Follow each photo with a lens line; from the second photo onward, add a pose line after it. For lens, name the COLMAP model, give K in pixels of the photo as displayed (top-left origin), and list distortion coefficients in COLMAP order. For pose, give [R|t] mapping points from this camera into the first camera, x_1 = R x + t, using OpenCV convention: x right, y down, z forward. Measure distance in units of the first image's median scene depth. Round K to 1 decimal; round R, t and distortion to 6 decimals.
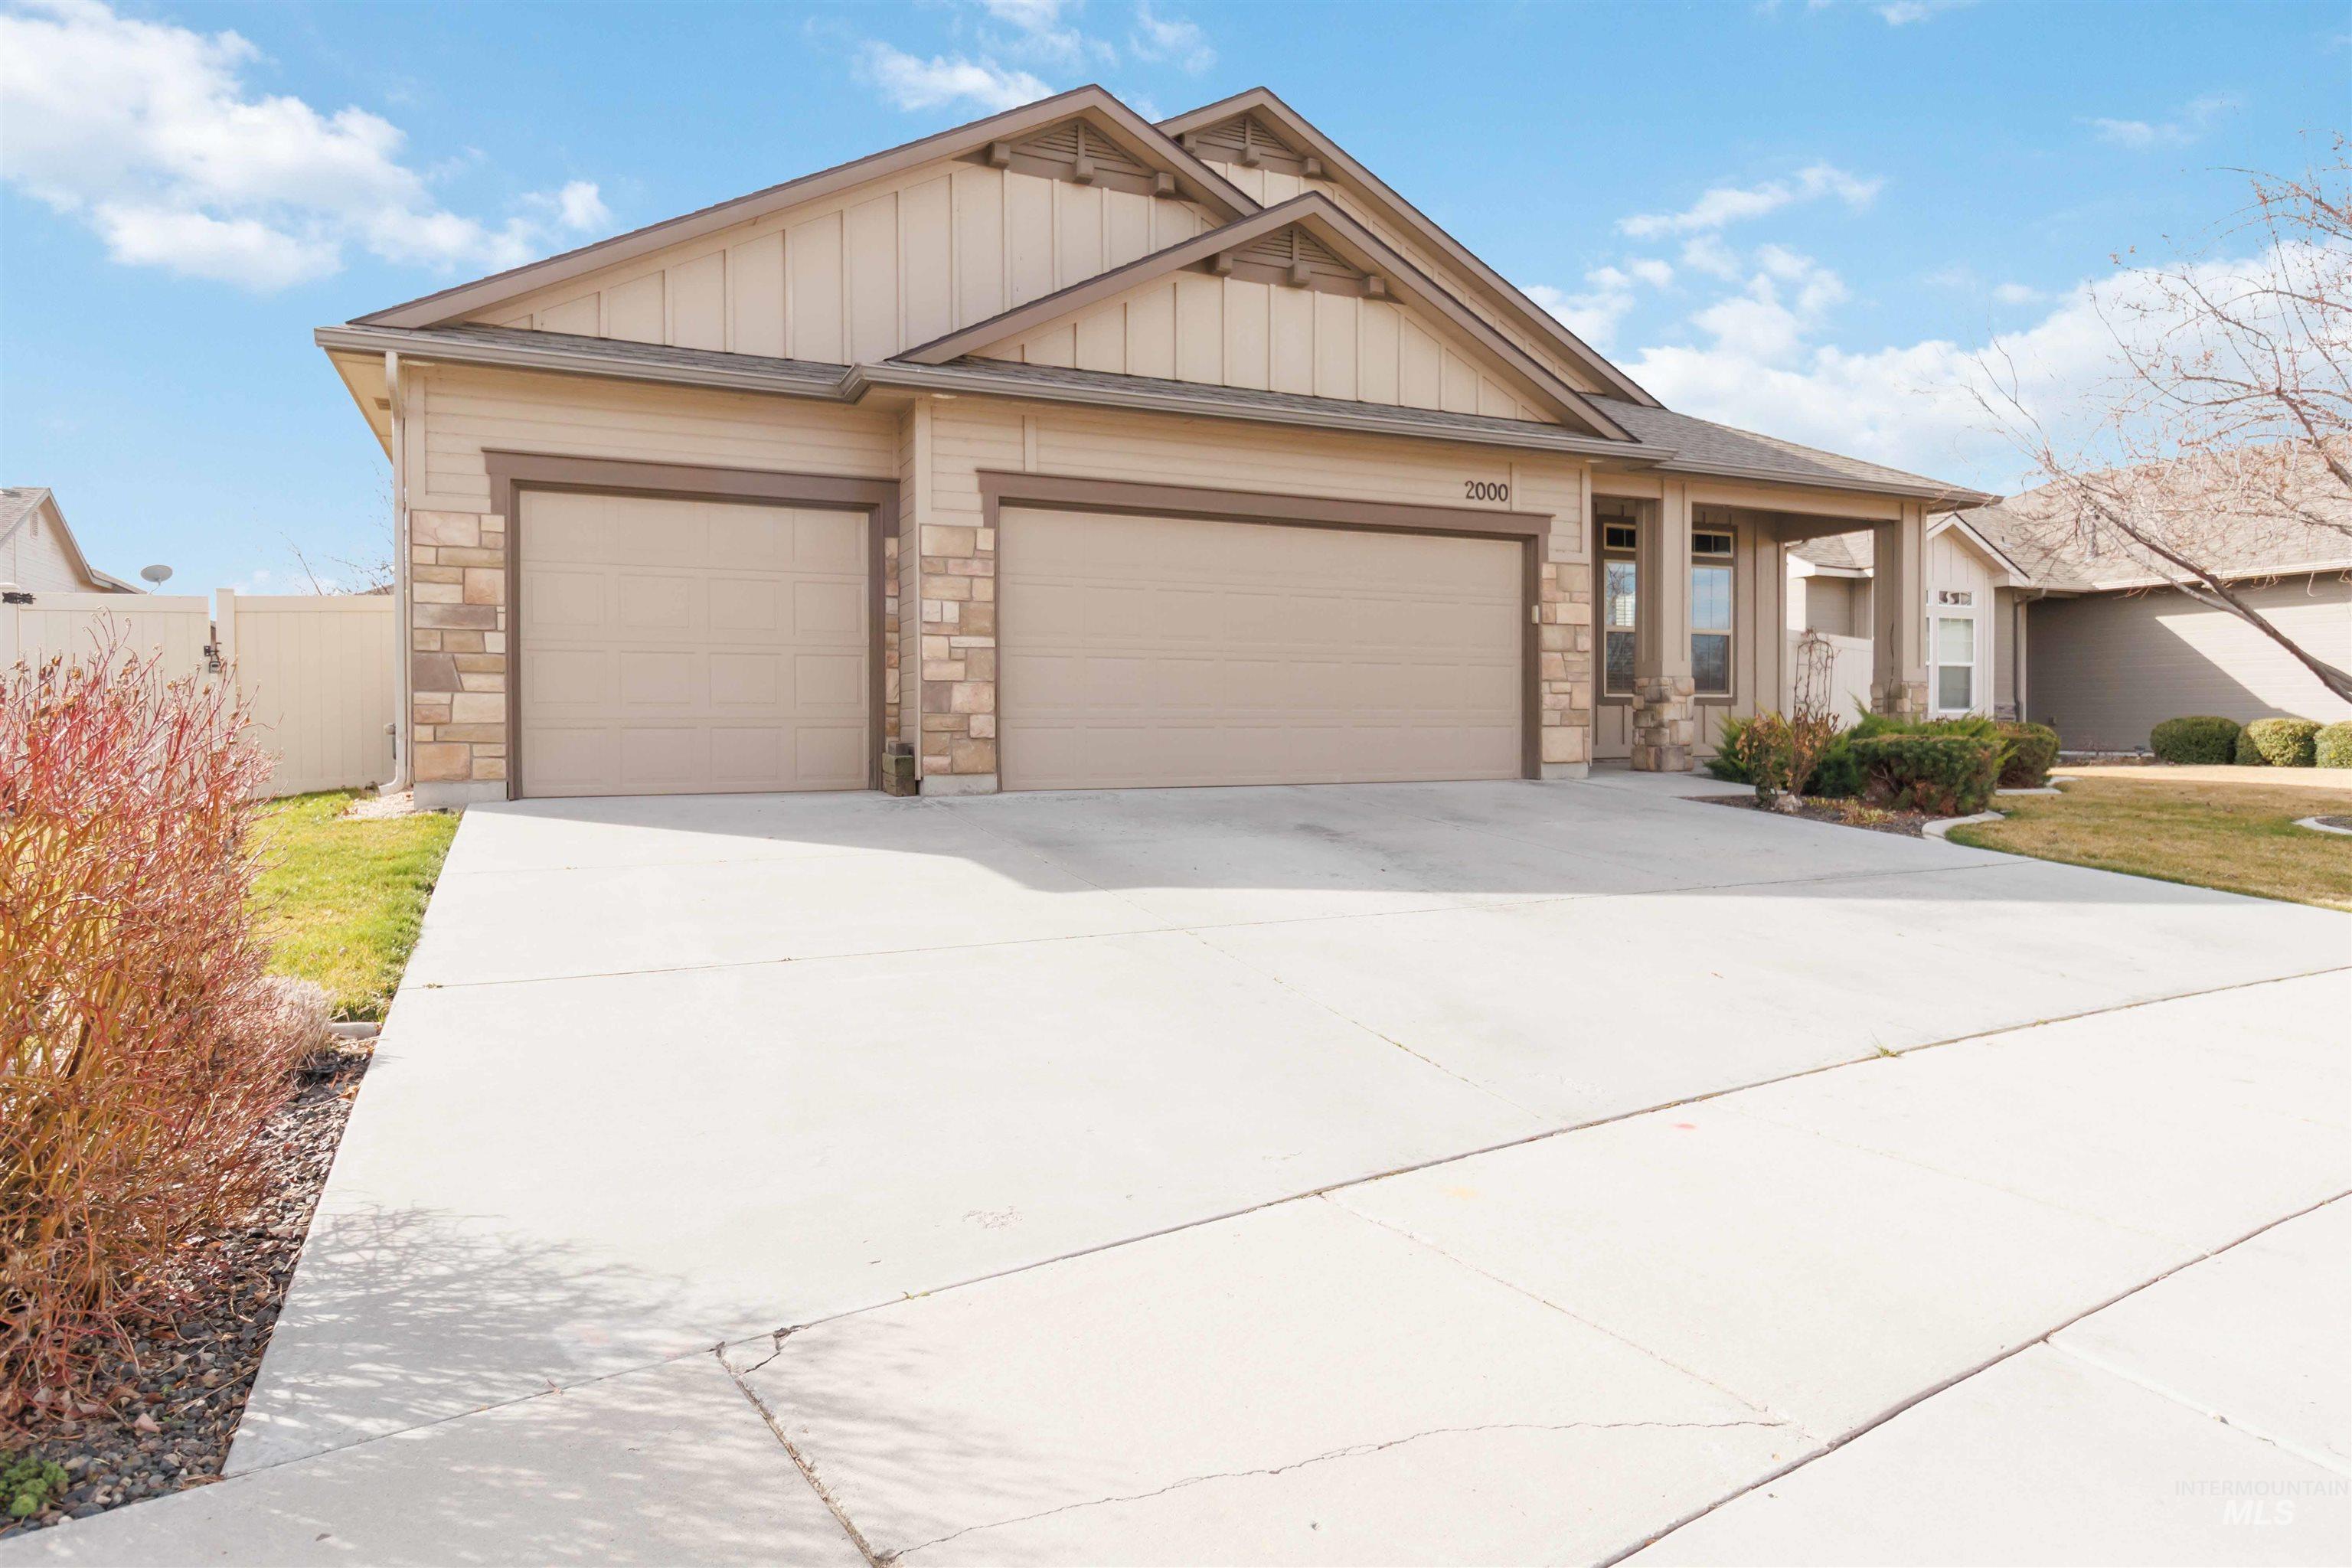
lens RADIAL K [[1442.5, 0, 1177.1], [0, 1442.5, 779.5], [0, 0, 1]] dist [0.004816, 0.000476]
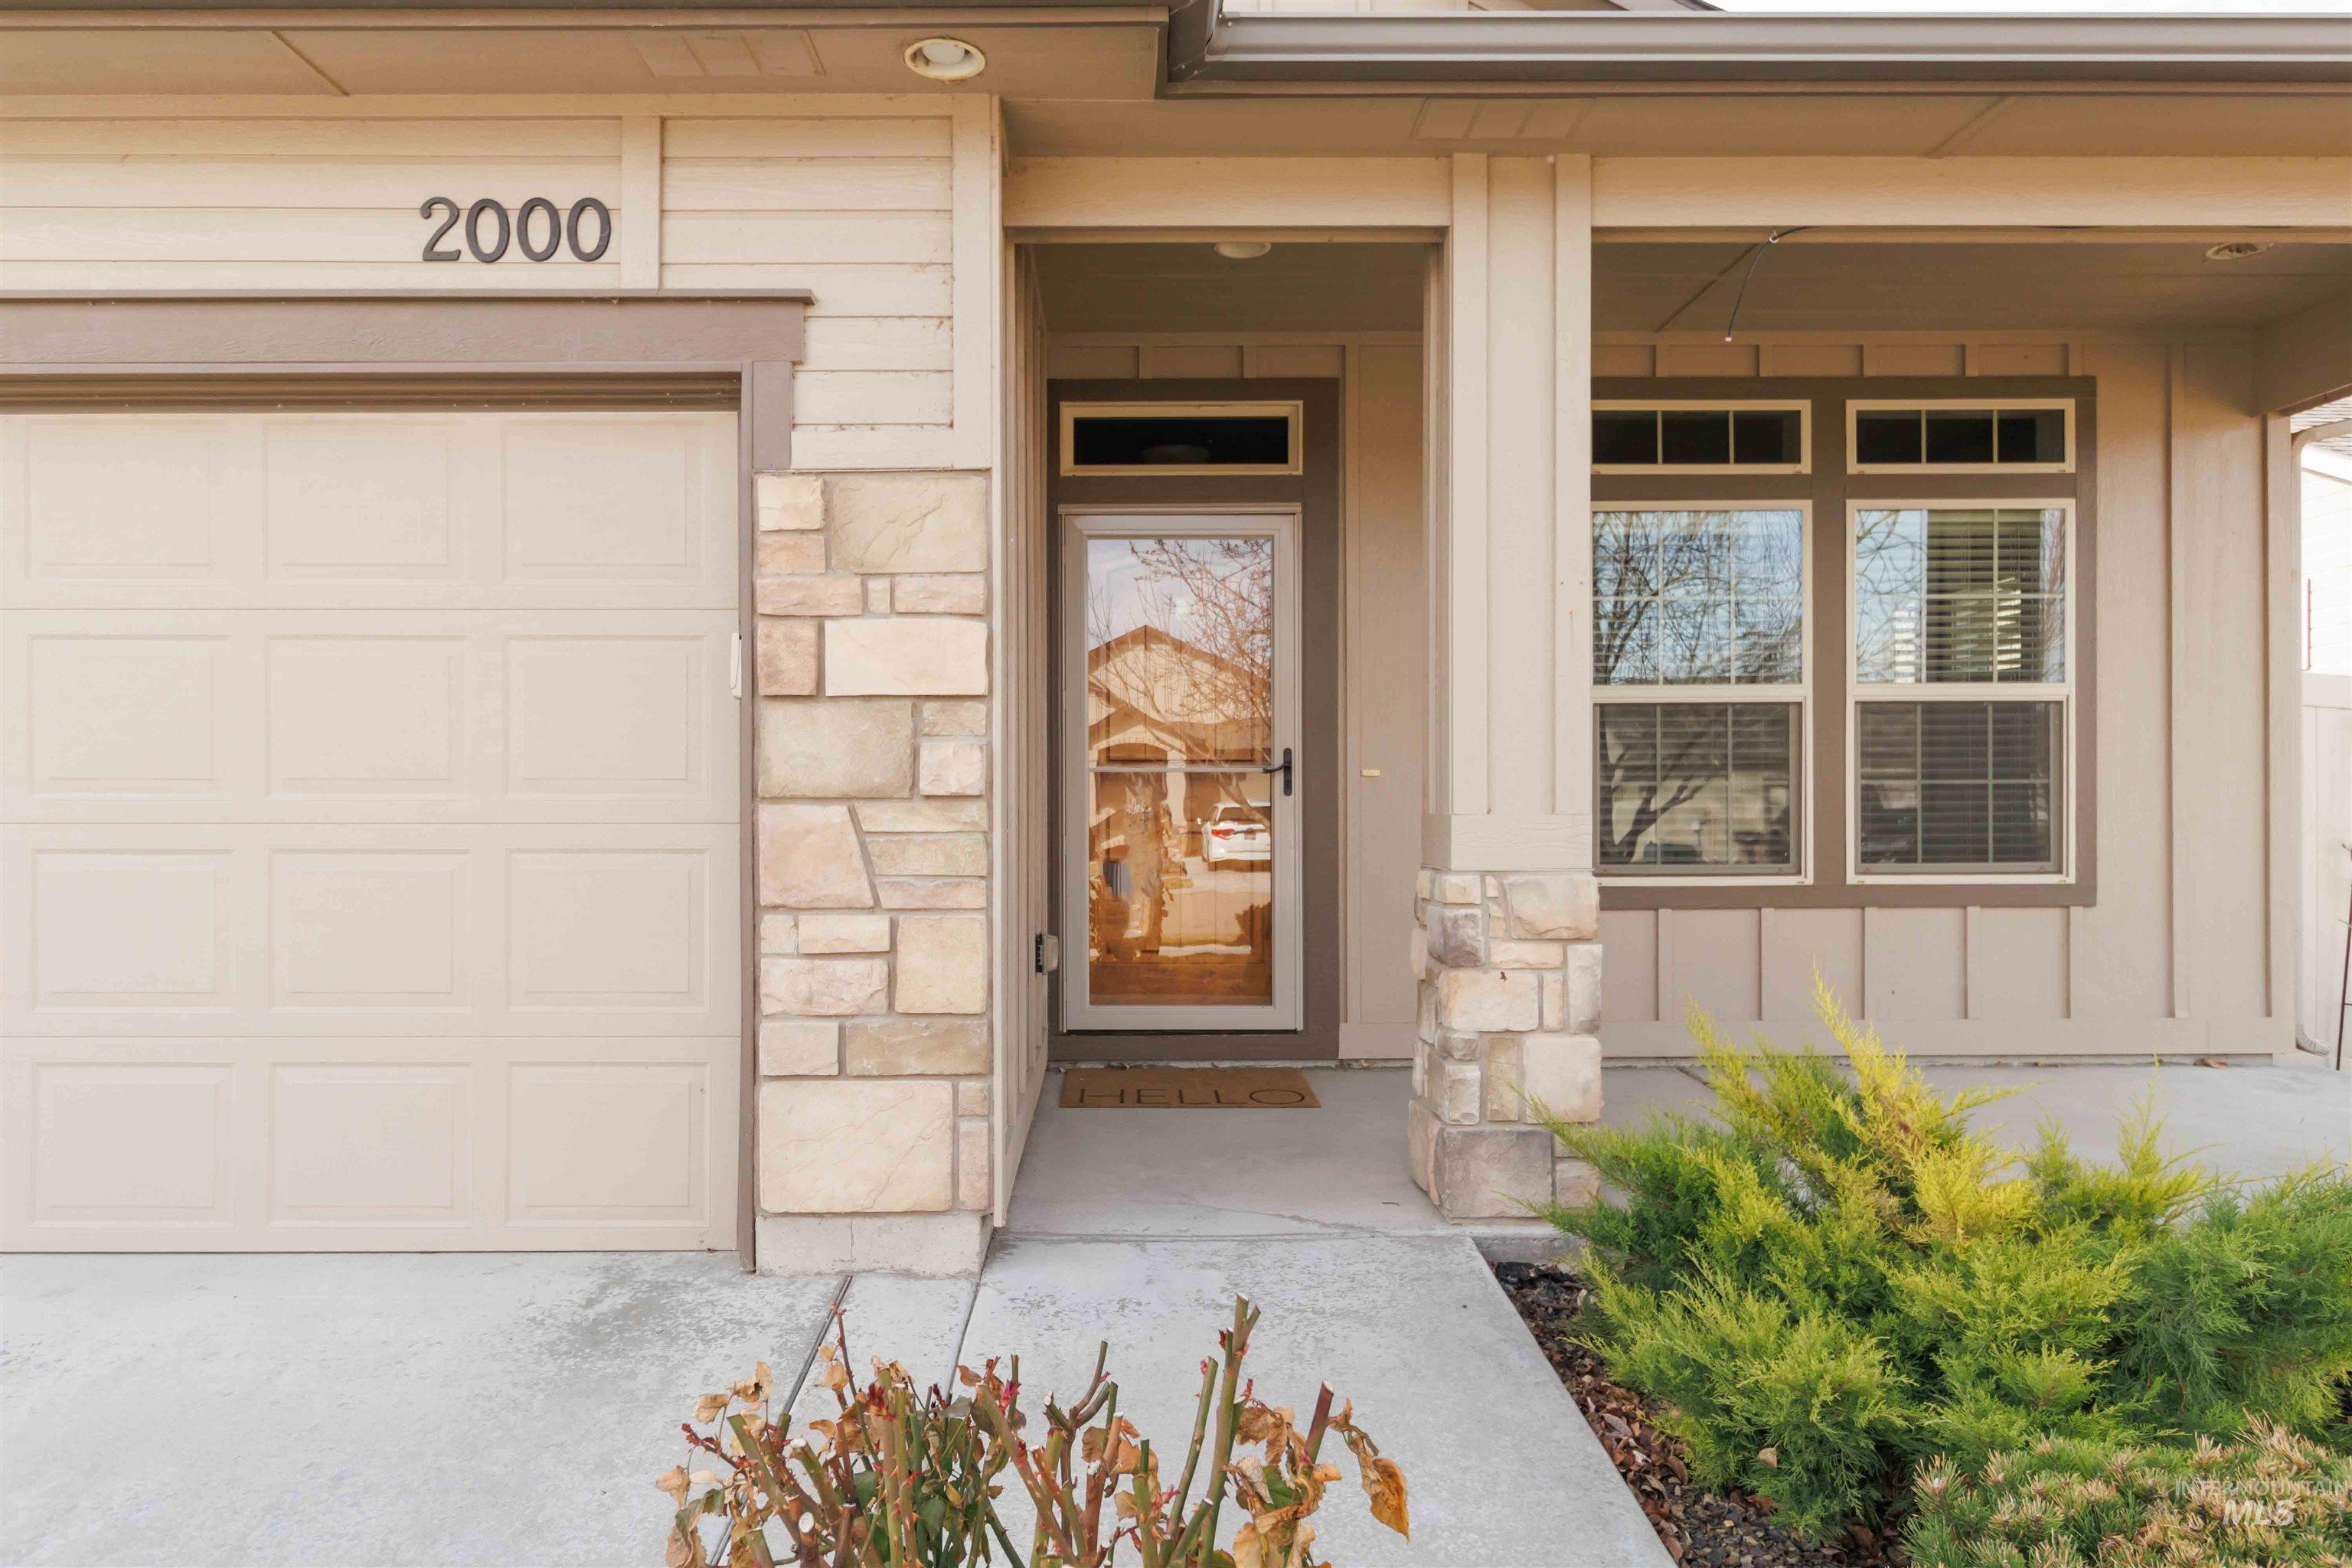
lens RADIAL K [[1419.5, 0, 1175.6], [0, 1419.5, 810.5], [0, 0, 1]] dist [-0.000014, -0.000542]
pose [[0.904135, 0.004693, -0.427221, 0.435499], [-0.016219, 0.999596, -0.023344, -0.081765], [0.426939, 0.028035, 0.903846, 0.790662]]
